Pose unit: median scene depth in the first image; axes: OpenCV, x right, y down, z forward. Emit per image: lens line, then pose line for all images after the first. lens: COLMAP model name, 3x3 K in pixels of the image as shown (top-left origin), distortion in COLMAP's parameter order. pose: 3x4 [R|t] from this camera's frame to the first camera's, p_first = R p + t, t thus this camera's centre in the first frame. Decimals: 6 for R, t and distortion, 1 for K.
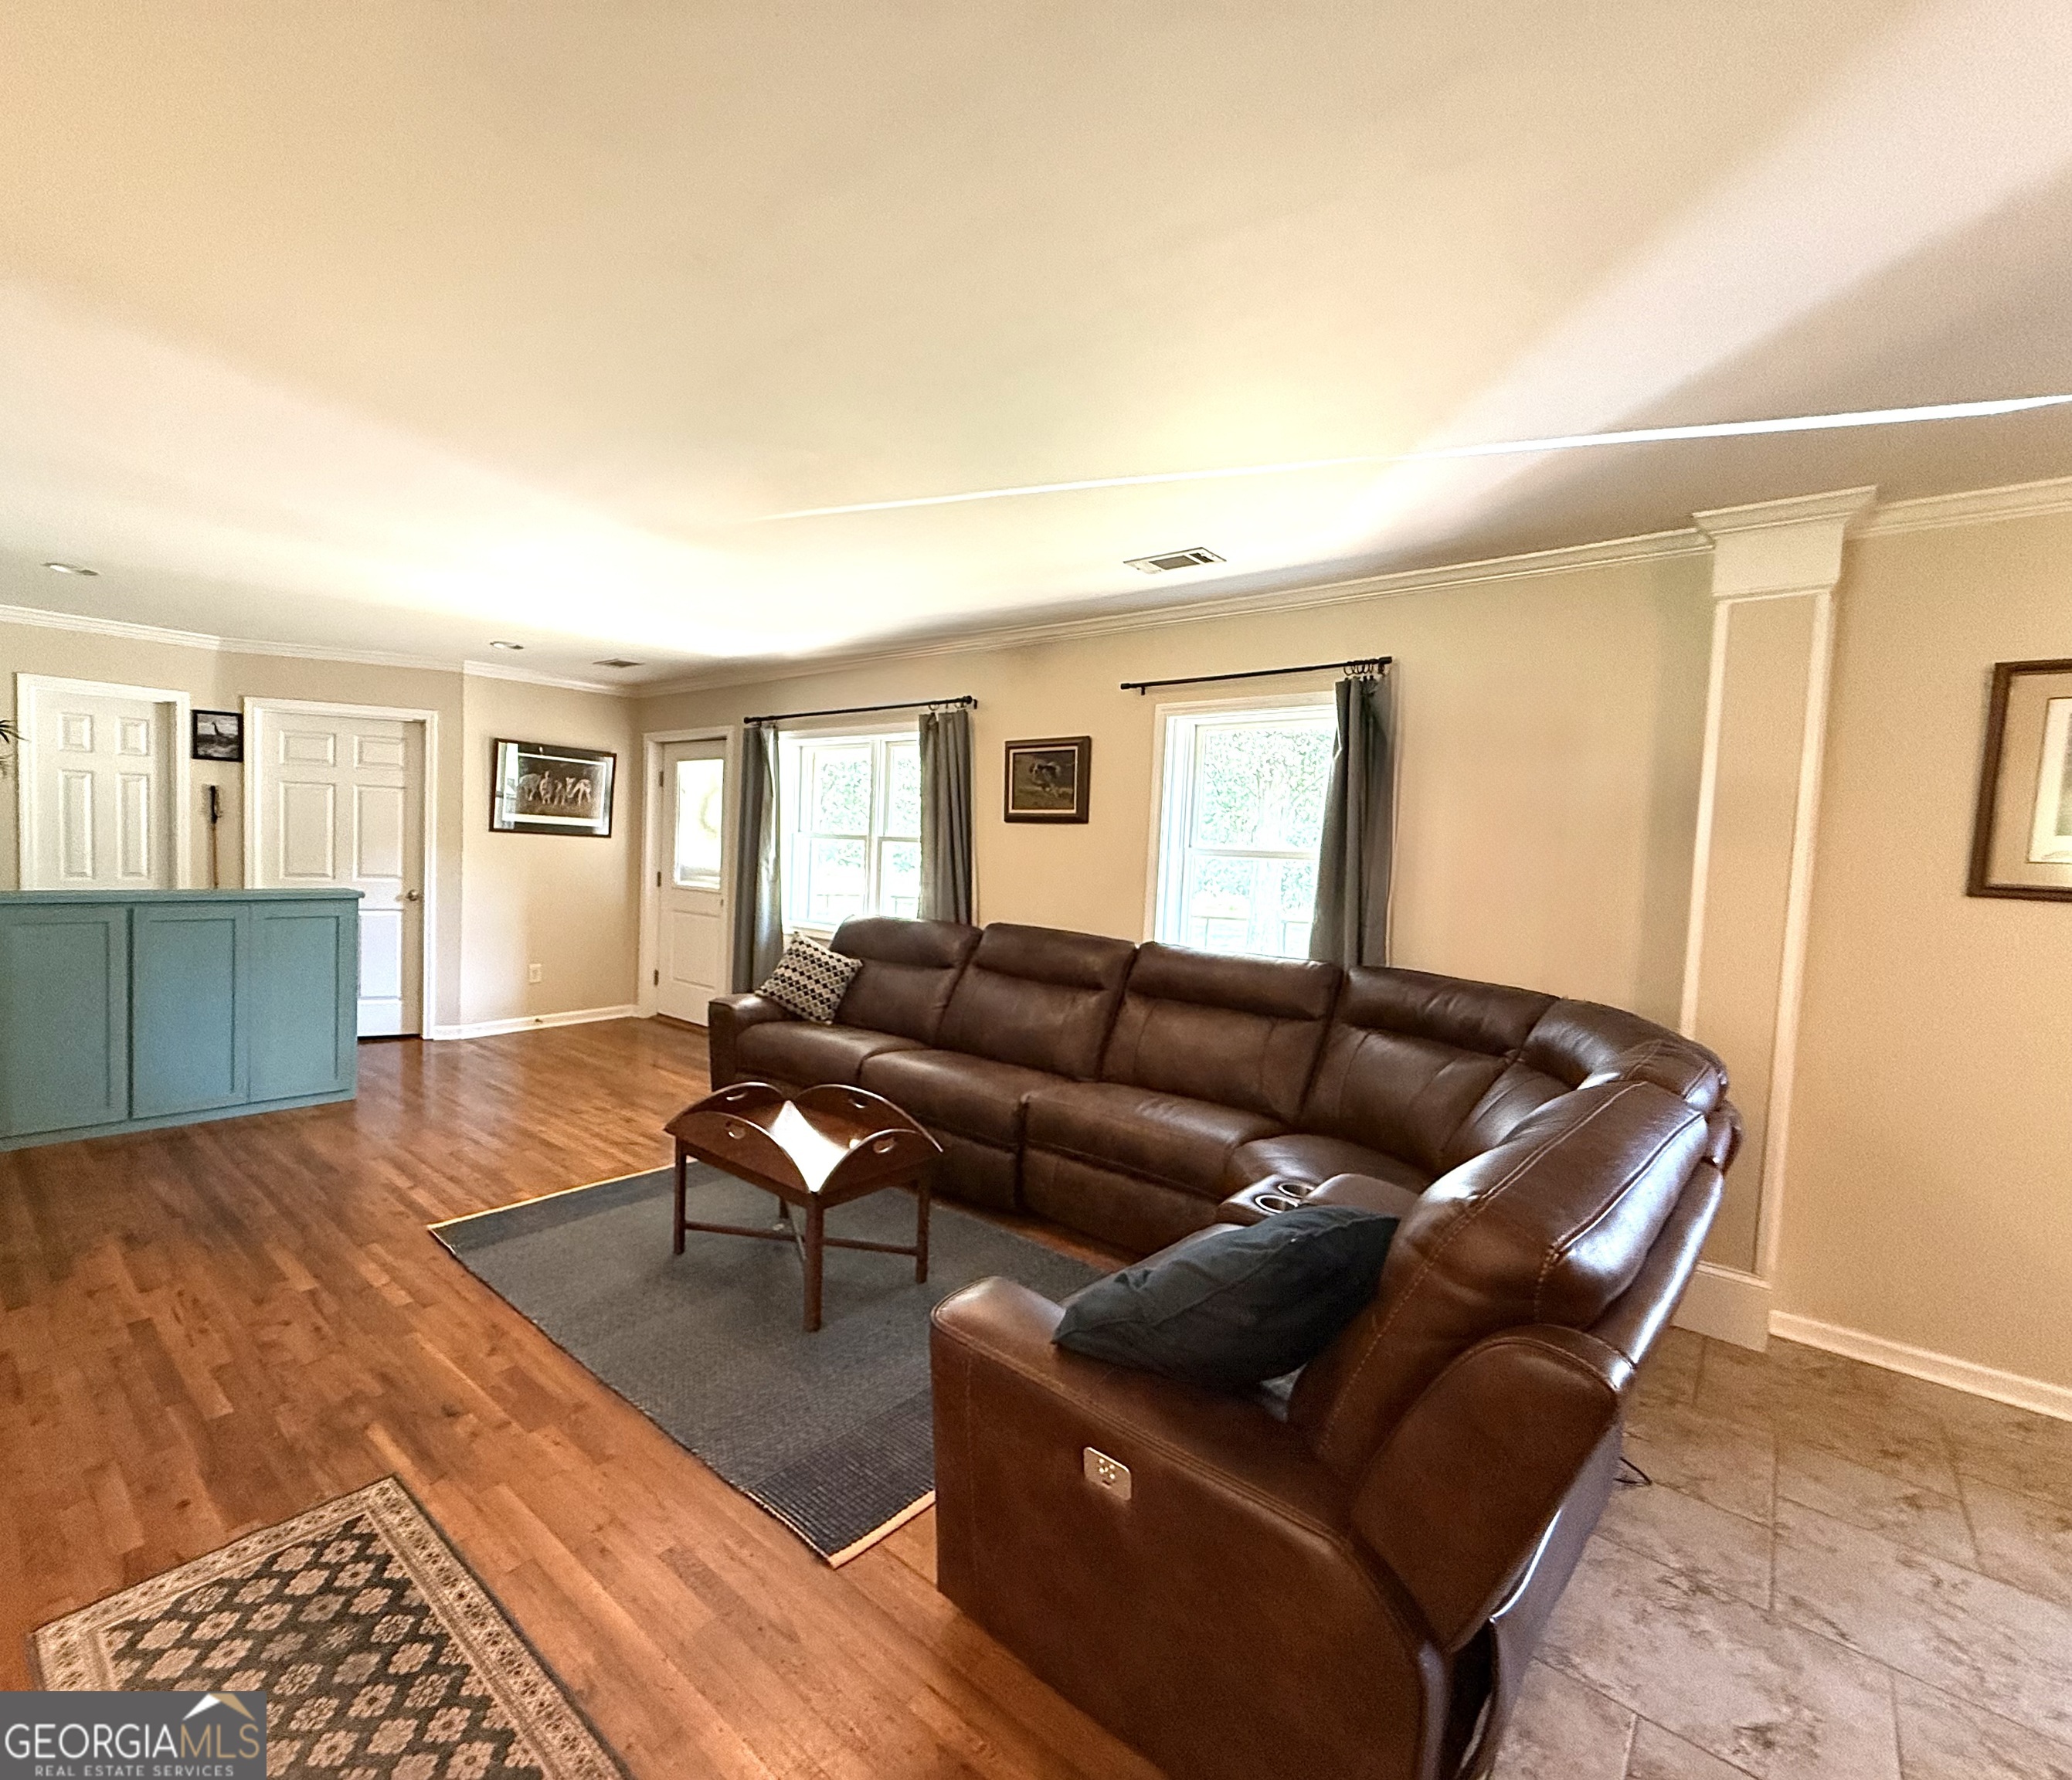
lens RADIAL K [[1037.7, 0, 1036.0], [0, 1037.7, 890.0], [0, 0, 1]] dist [-0.003064, 0.001373]
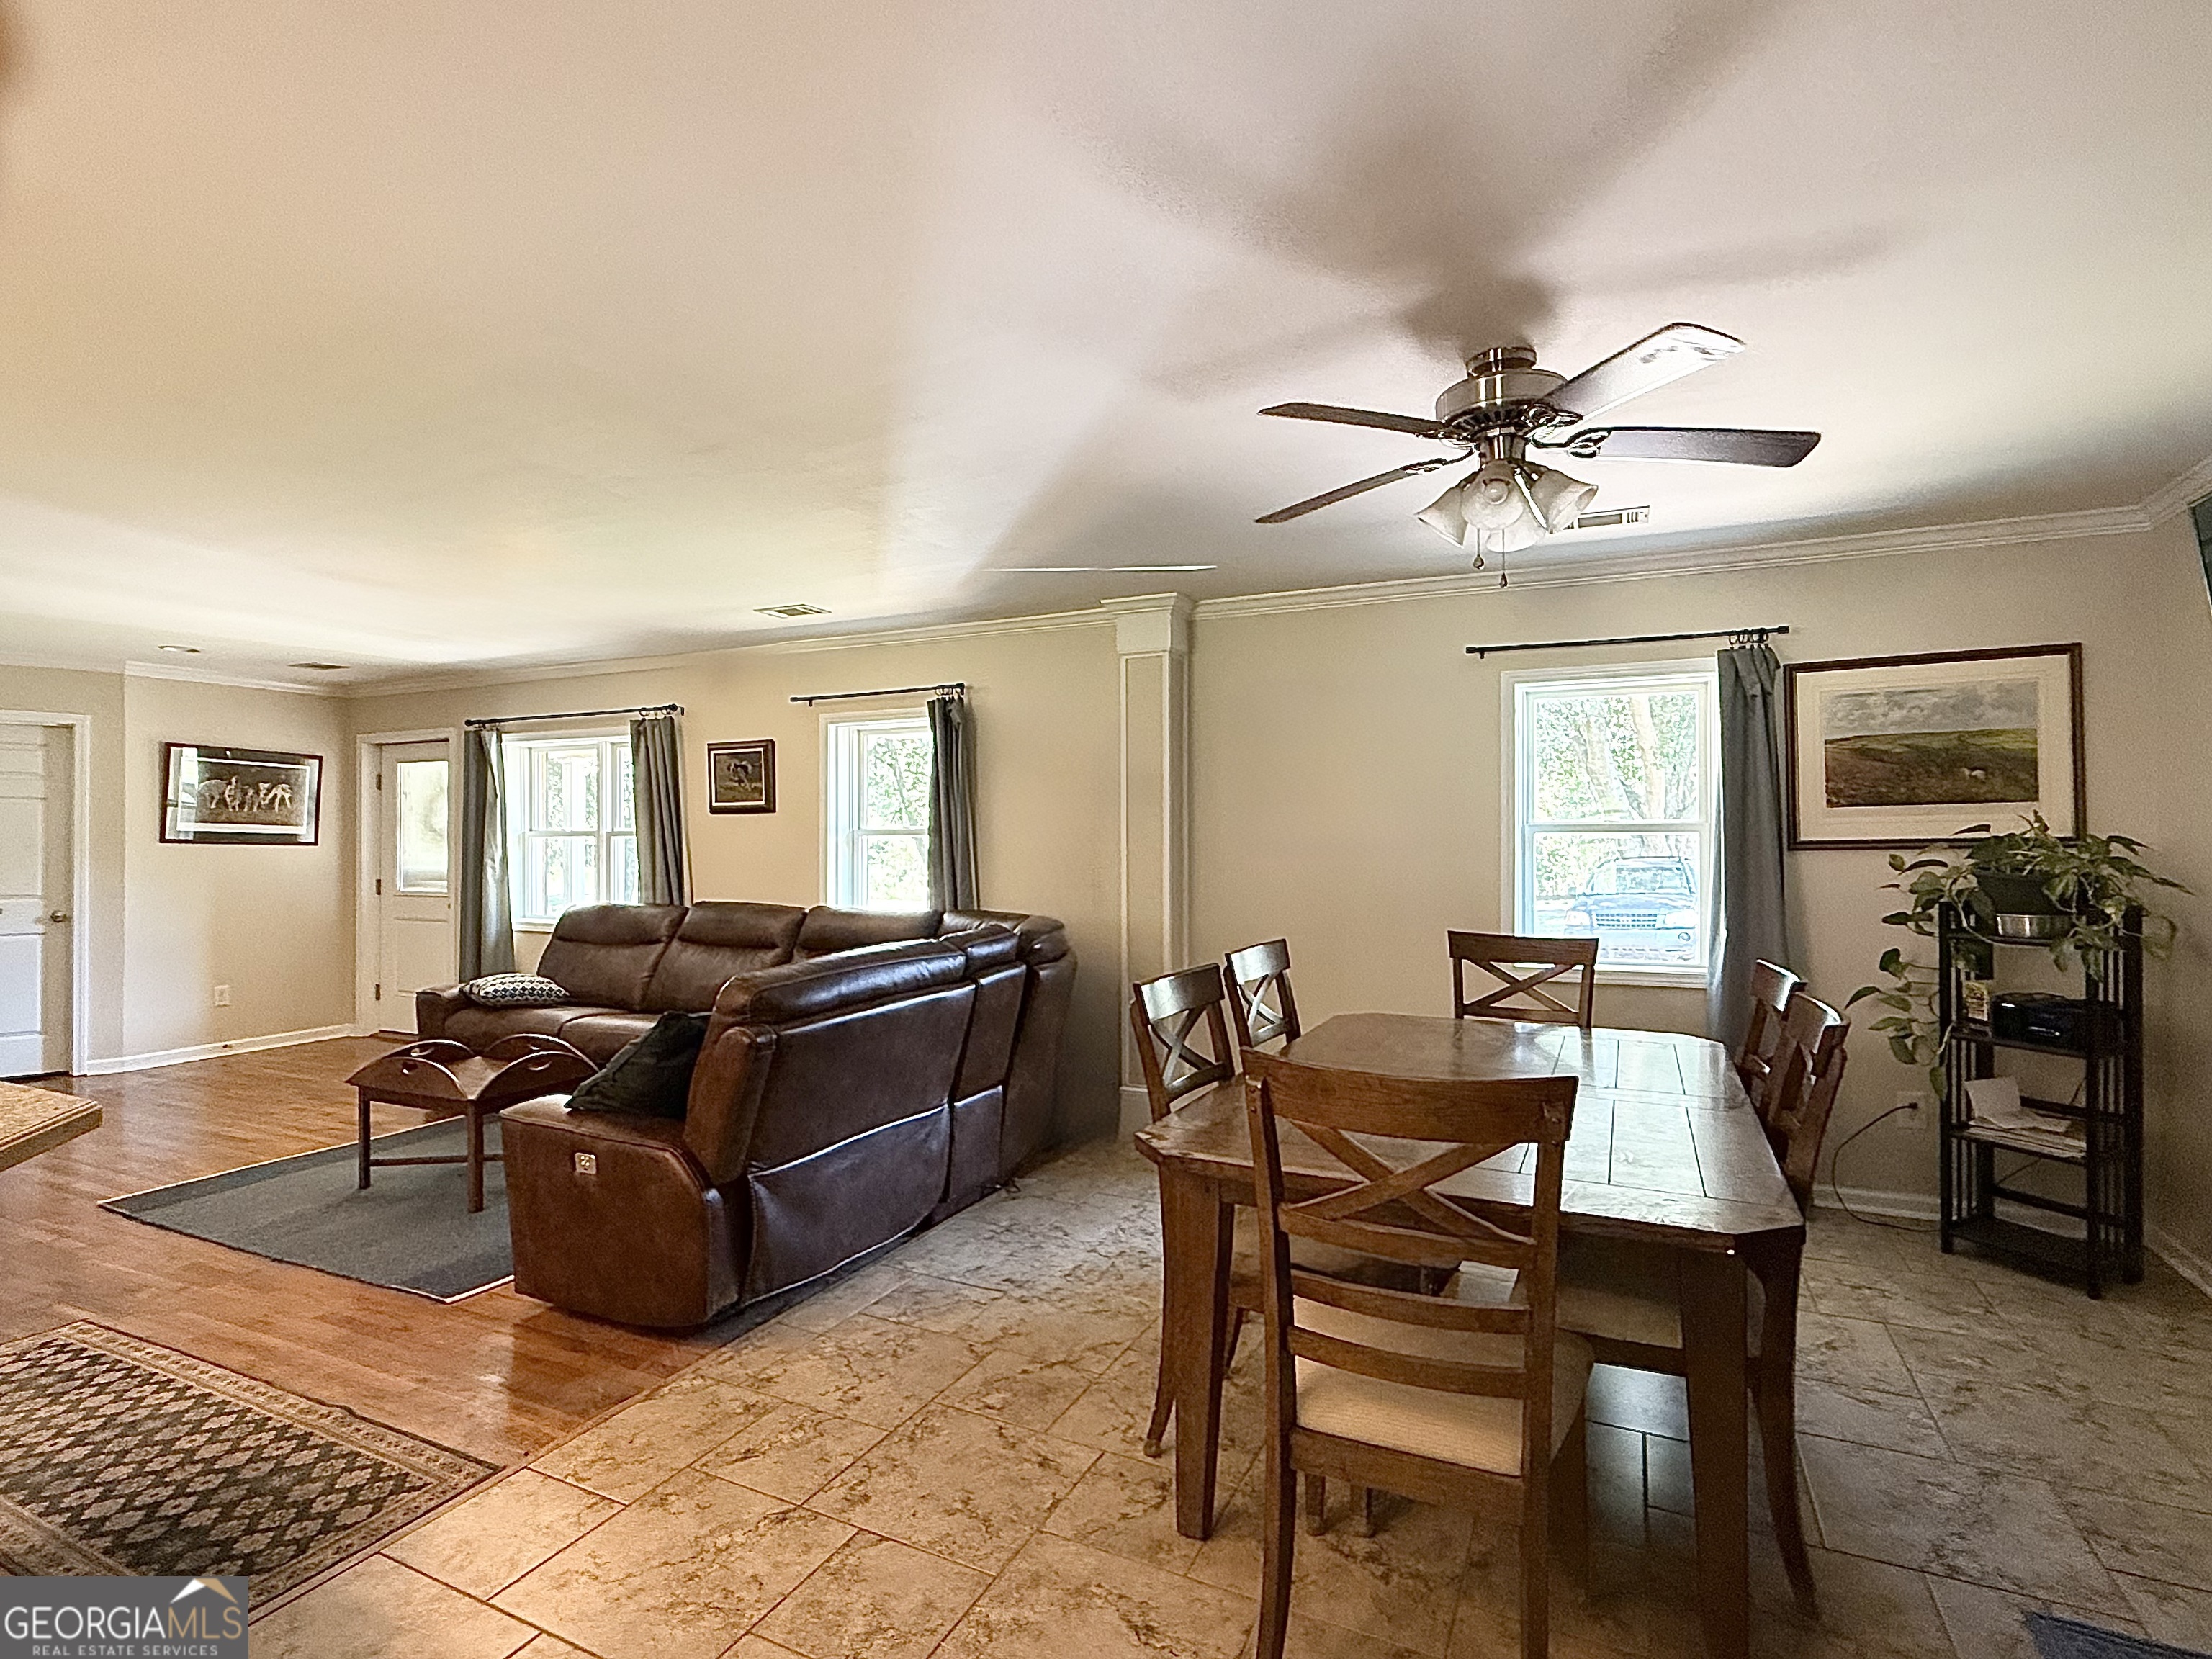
lens RADIAL K [[997.4, 0, 1106.0], [0, 997.4, 829.5], [0, 0, 1]] dist [0.001644, -0.000979]
pose [[0.961857, -0.035903, 0.271185, 0.066221], [0.048510, 0.998024, -0.039929, 0.012463], [-0.269216, 0.051562, 0.961699, -0.128480]]
